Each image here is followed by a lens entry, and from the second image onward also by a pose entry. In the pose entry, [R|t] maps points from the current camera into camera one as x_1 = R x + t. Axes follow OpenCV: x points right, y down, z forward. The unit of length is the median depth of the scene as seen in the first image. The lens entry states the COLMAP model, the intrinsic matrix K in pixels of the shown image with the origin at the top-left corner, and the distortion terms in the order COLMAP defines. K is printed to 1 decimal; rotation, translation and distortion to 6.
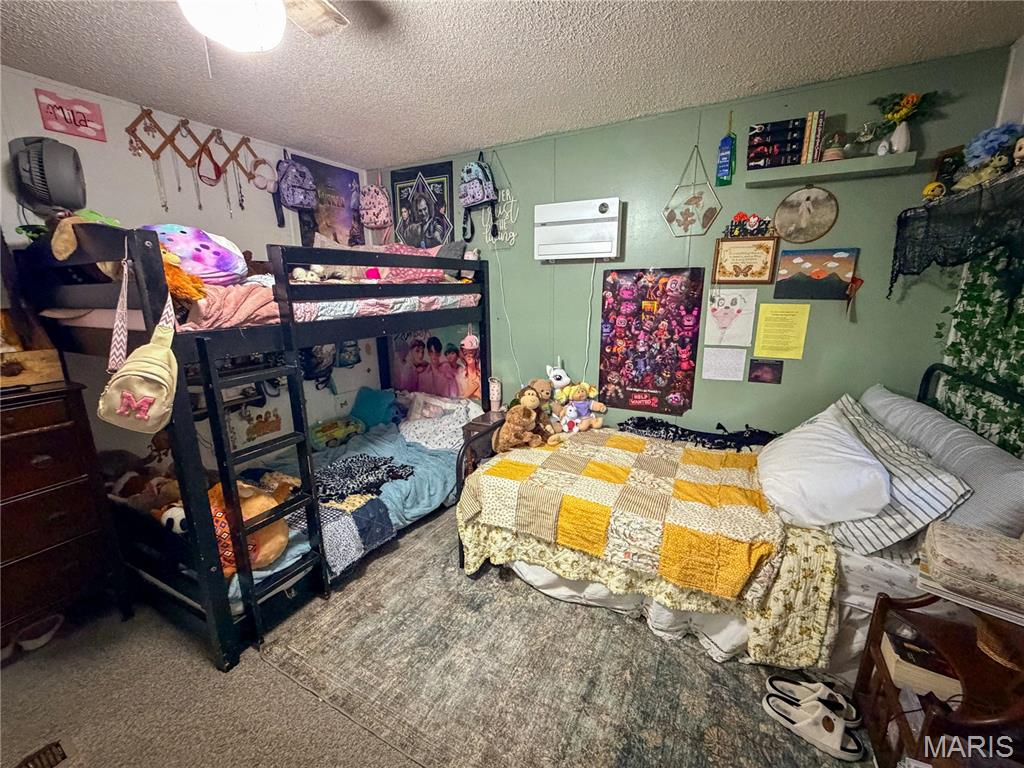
lens RADIAL K [[426.2, 0, 512.0], [0, 426.2, 384.0], [0, 0, 1]] dist [-0.001185, -0.000253]
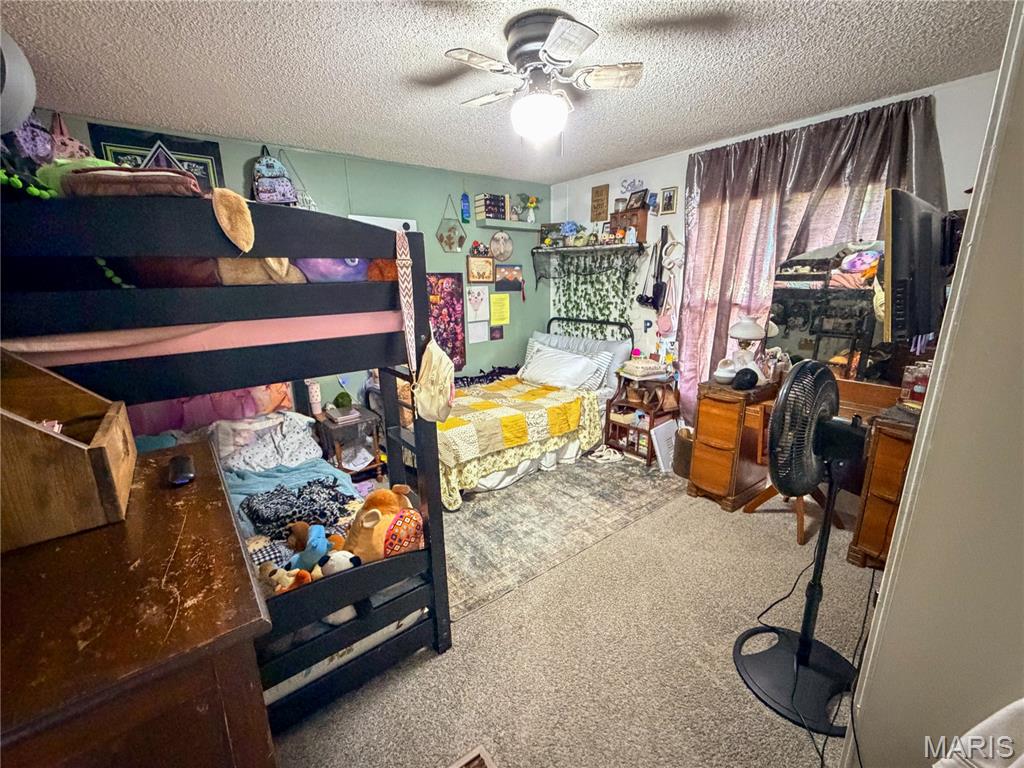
lens RADIAL K [[426.2, 0, 512.0], [0, 426.2, 384.0], [0, 0, 1]] dist [-0.001185, -0.000253]
pose [[0.402077, -0.214764, 0.890062, -0.985666], [0.218160, 0.966576, 0.134675, -0.049303], [-0.889236, 0.140027, 0.435490, 0.211306]]
